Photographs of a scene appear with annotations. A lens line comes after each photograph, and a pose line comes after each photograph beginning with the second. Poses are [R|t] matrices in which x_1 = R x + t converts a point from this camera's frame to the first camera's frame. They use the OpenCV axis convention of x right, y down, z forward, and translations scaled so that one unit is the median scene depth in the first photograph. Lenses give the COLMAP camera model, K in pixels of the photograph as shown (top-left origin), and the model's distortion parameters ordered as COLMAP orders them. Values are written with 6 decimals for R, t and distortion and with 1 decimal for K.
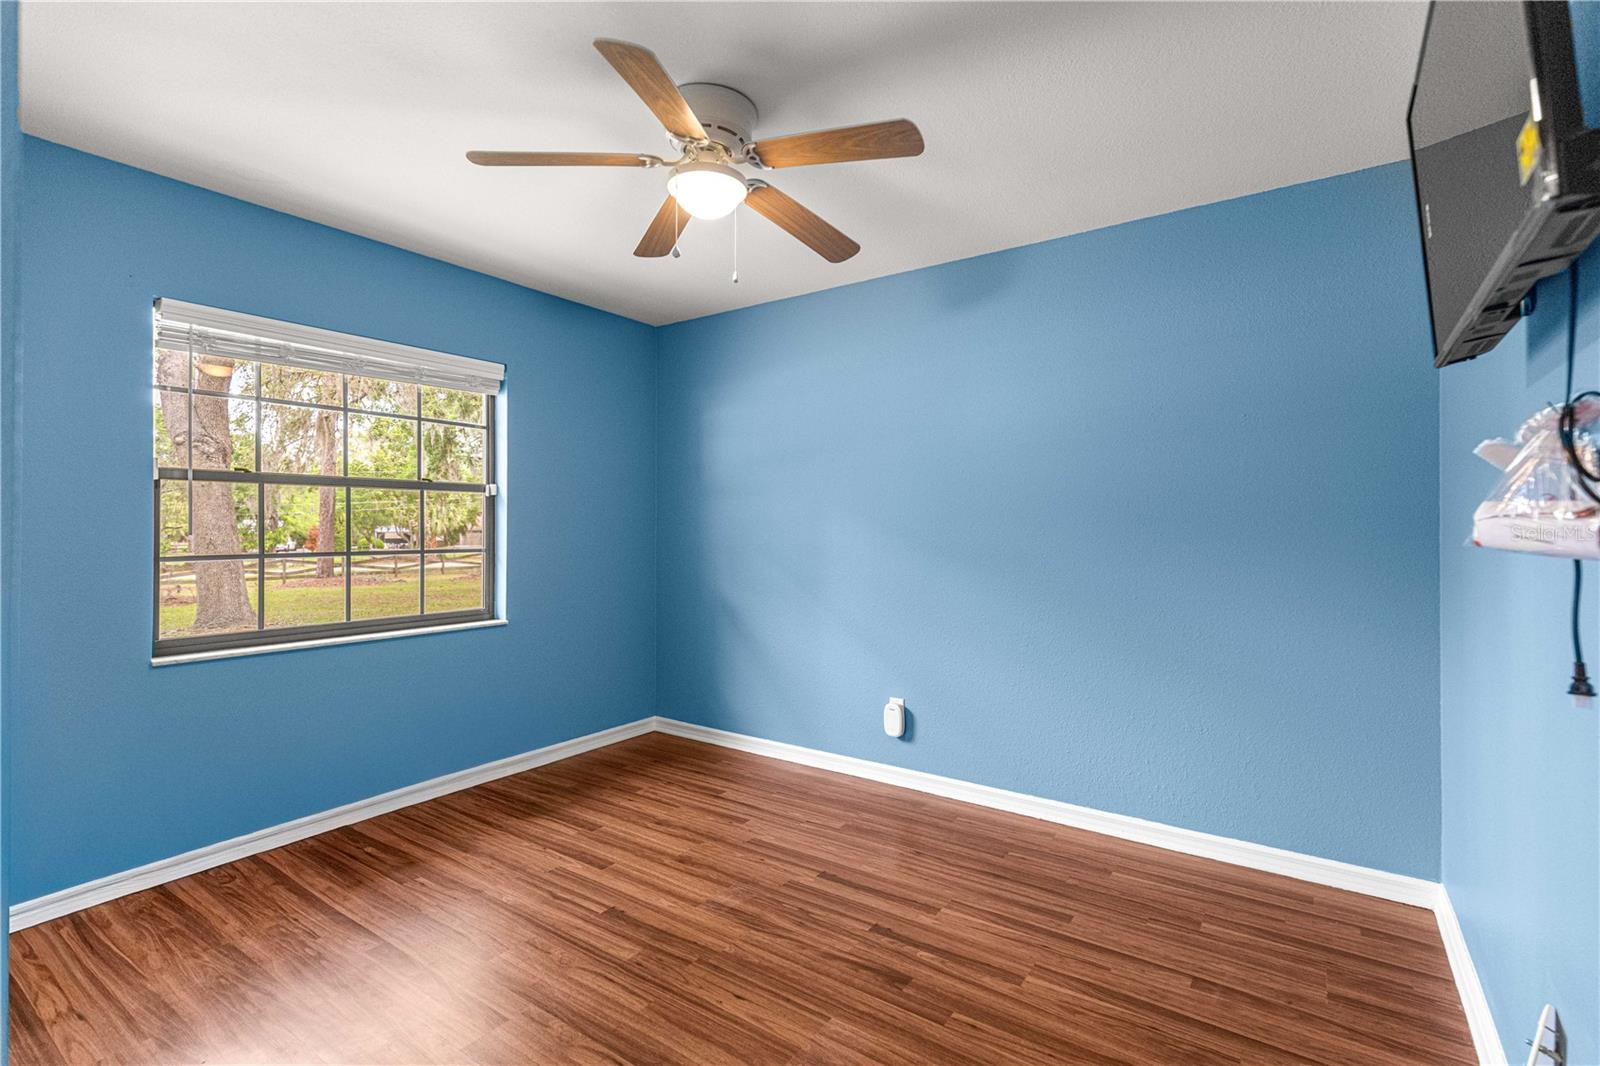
lens RADIAL K [[745.4, 0, 804.1], [0, 745.4, 528.5], [0, 0, 1]] dist [0.025286, 0.000462]
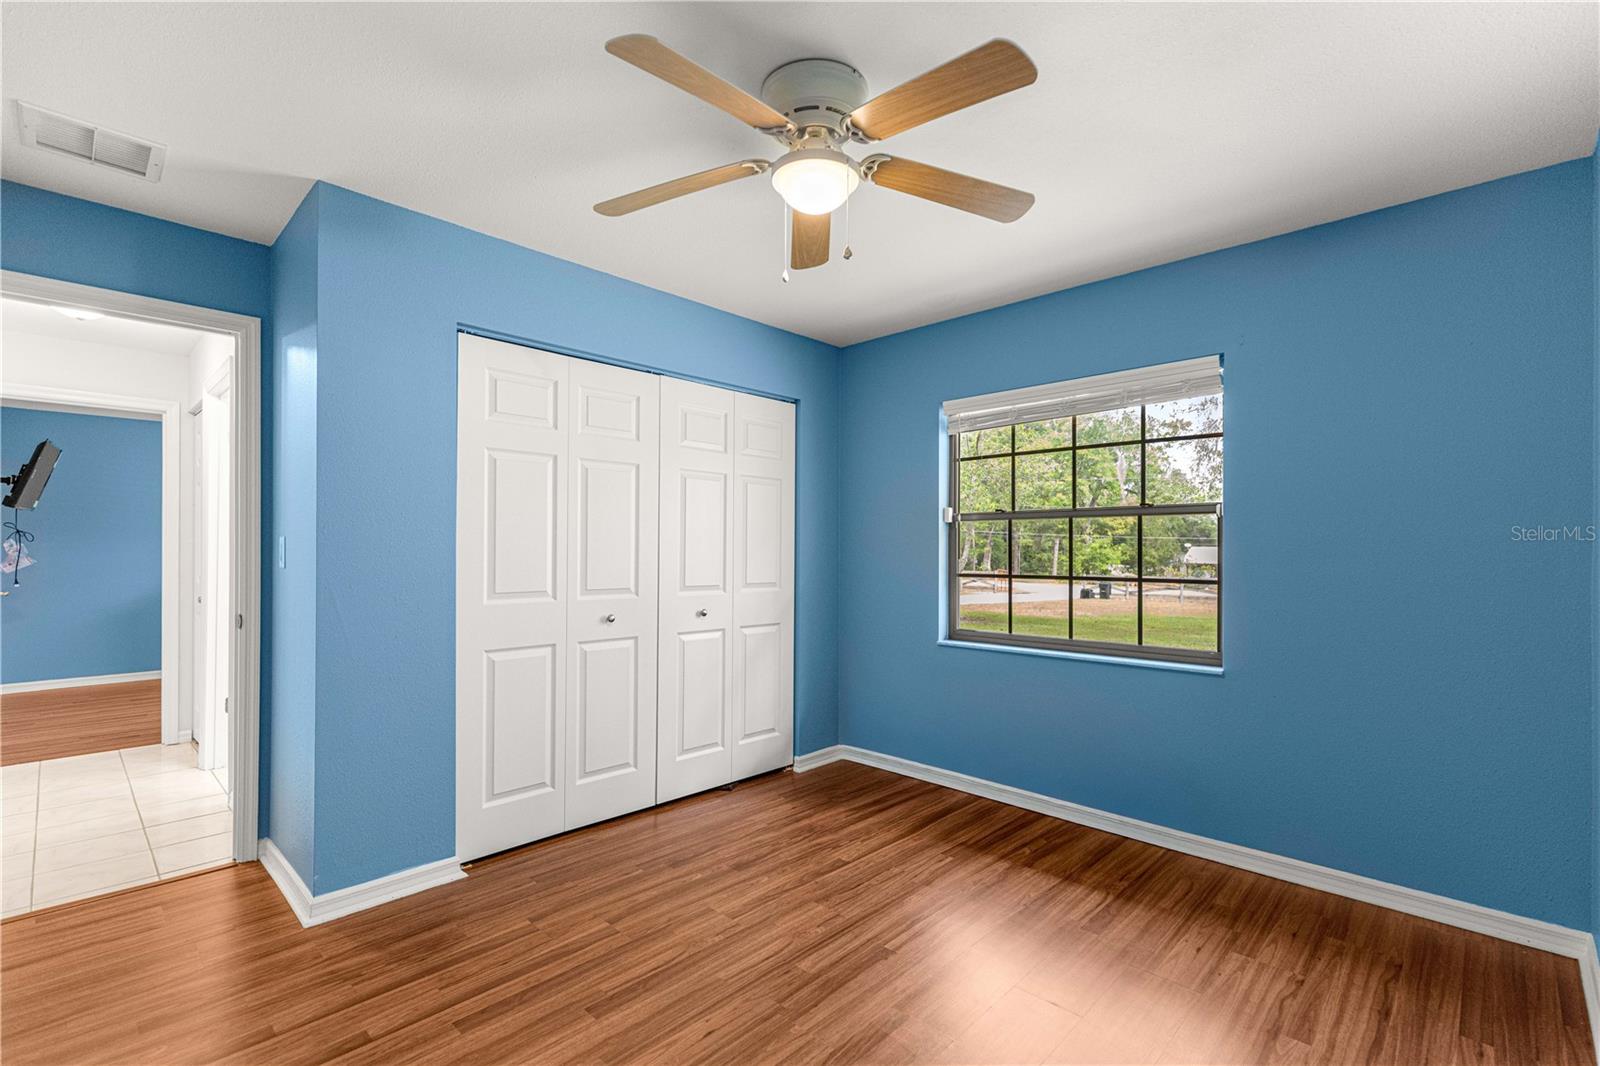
lens RADIAL K [[727.1, 0, 809.6], [0, 727.1, 548.4], [0, 0, 1]] dist [0.018031, -0.000359]
pose [[-0.151403, -0.009024, -0.988431, 0.537596], [-0.003002, 0.999958, -0.008670, 0.000675], [0.988468, 0.001654, -0.151424, 0.814144]]
